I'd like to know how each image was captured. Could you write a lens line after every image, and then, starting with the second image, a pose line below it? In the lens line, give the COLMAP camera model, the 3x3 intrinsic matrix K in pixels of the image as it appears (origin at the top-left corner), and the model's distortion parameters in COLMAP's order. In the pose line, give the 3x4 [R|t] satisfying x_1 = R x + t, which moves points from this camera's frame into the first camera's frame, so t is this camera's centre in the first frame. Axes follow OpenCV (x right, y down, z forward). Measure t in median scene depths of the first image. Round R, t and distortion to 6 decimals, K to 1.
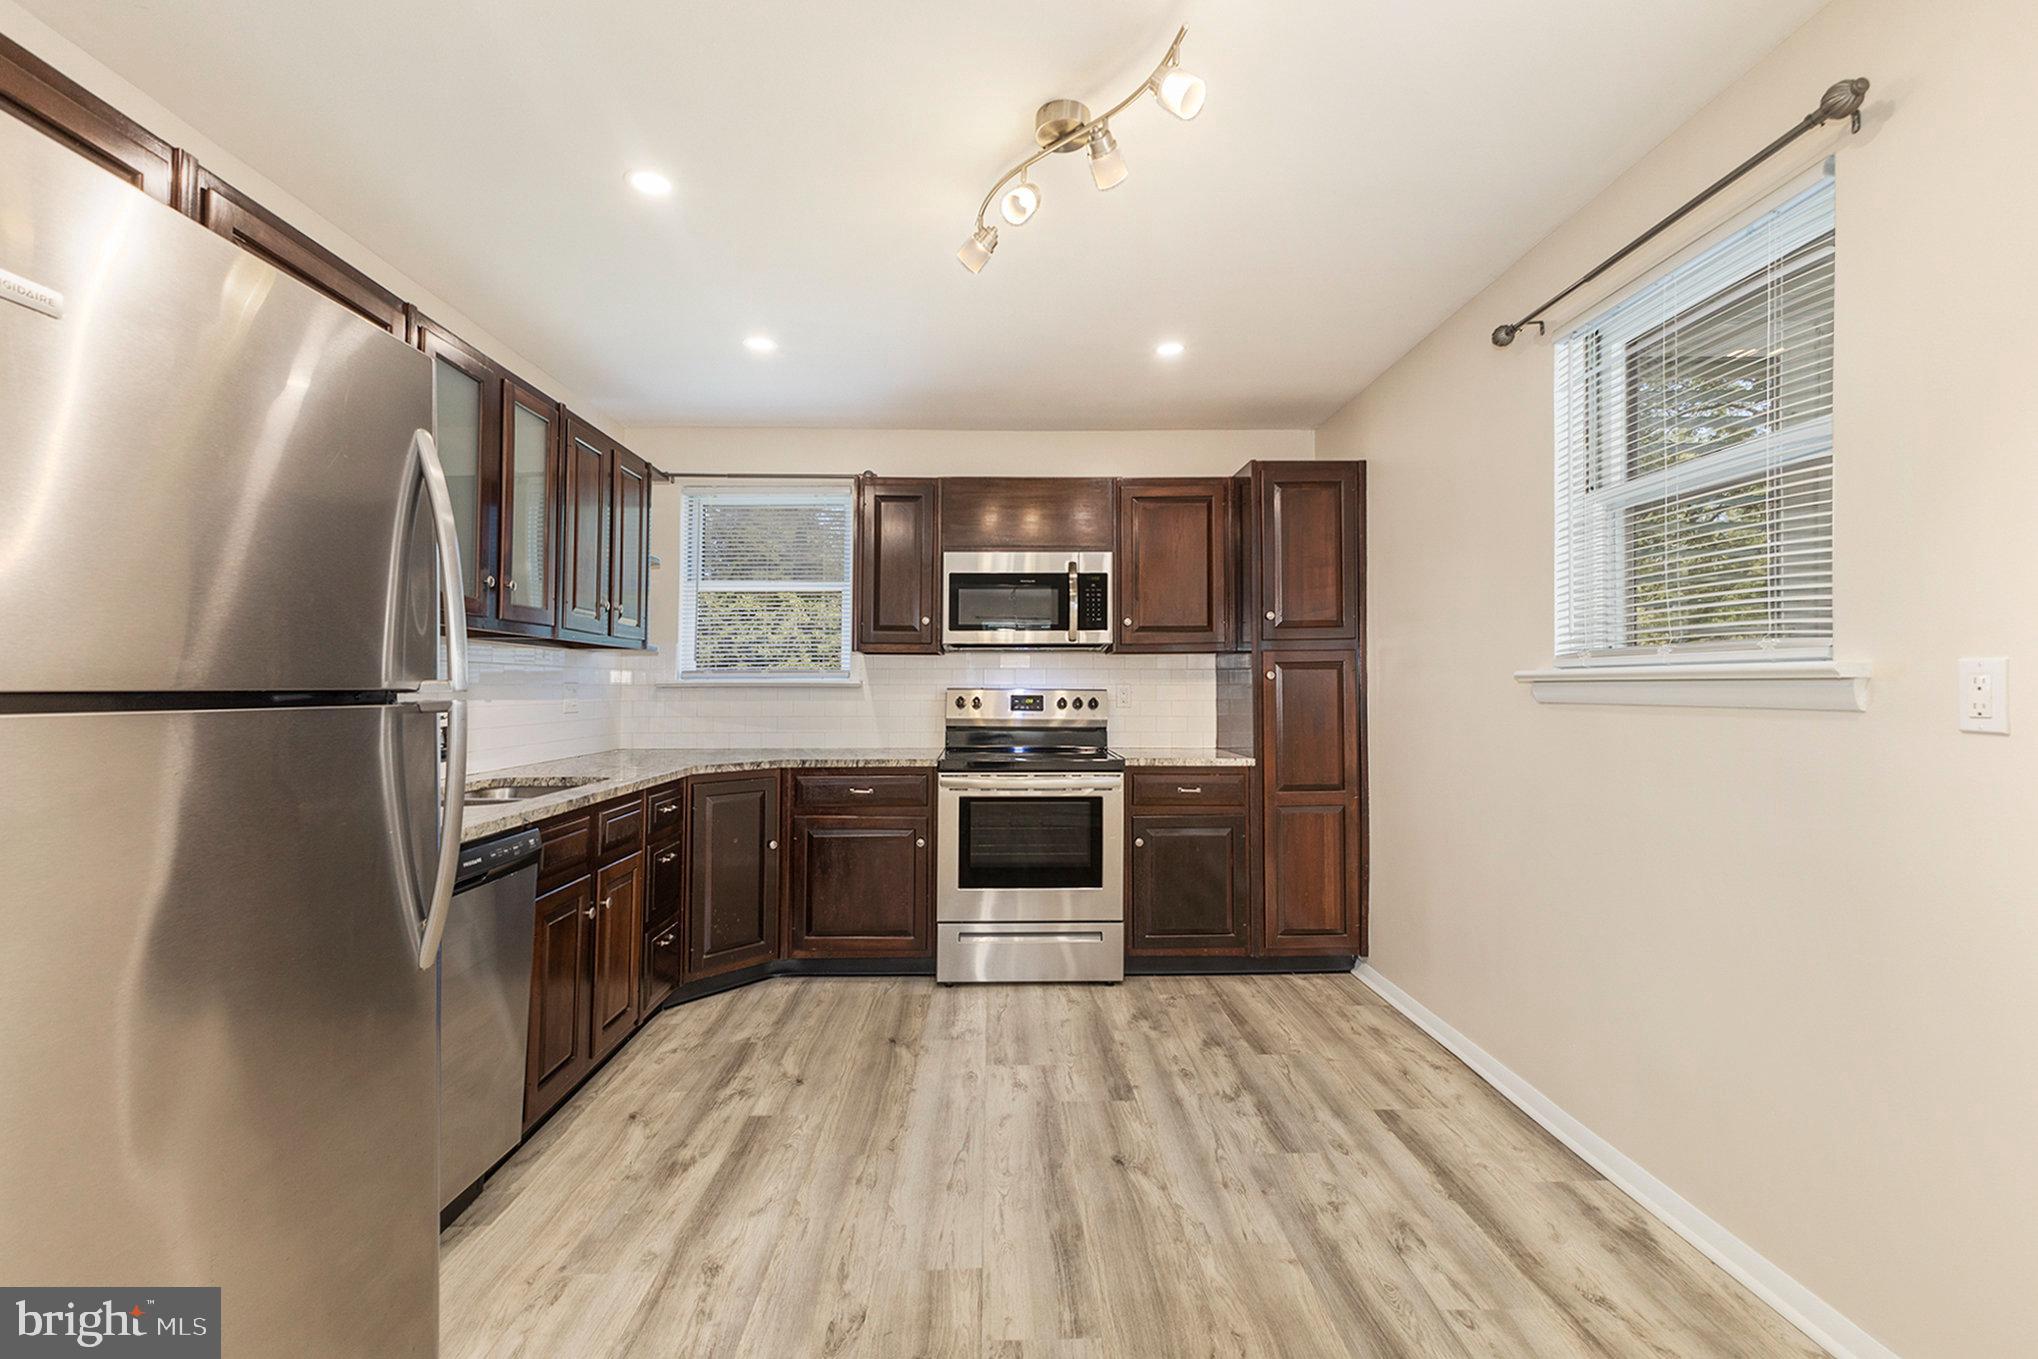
lens RADIAL K [[894.1, 0, 1008.5], [0, 894.1, 667.6], [0, 0, 1]] dist [0.002135, 0.000144]
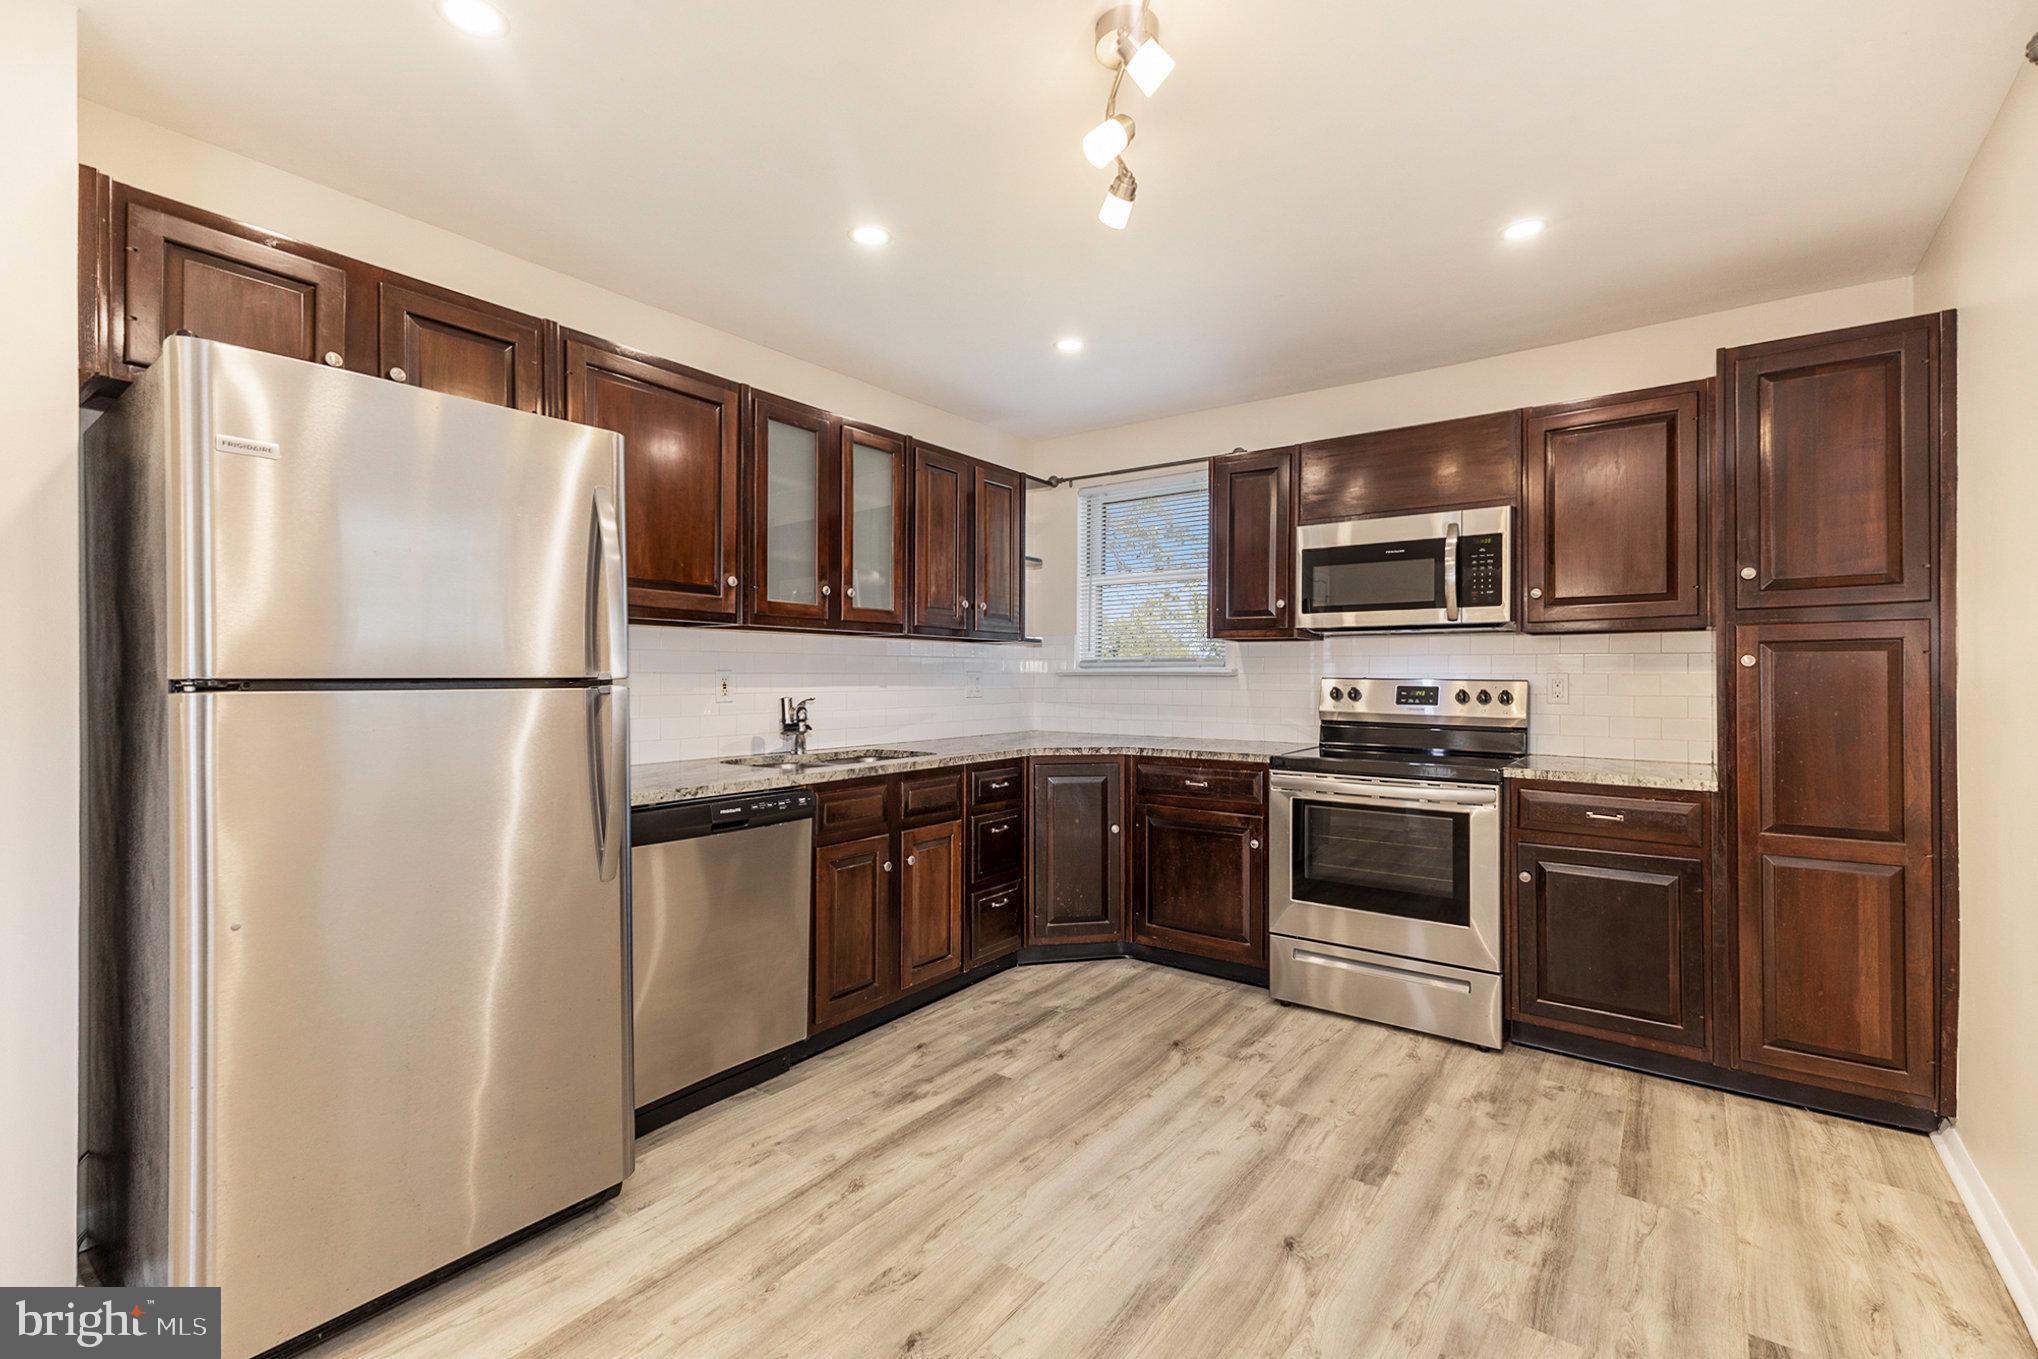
lens RADIAL K [[893.5, 0, 1020.6], [0, 893.5, 671.7], [0, 0, 1]] dist [0.017062, -0.000330]
pose [[0.793740, 0.000573, -0.608256, 0.279485], [0.010624, 0.999834, 0.014805, 0.000805], [0.608164, -0.018214, 0.793603, 0.120444]]
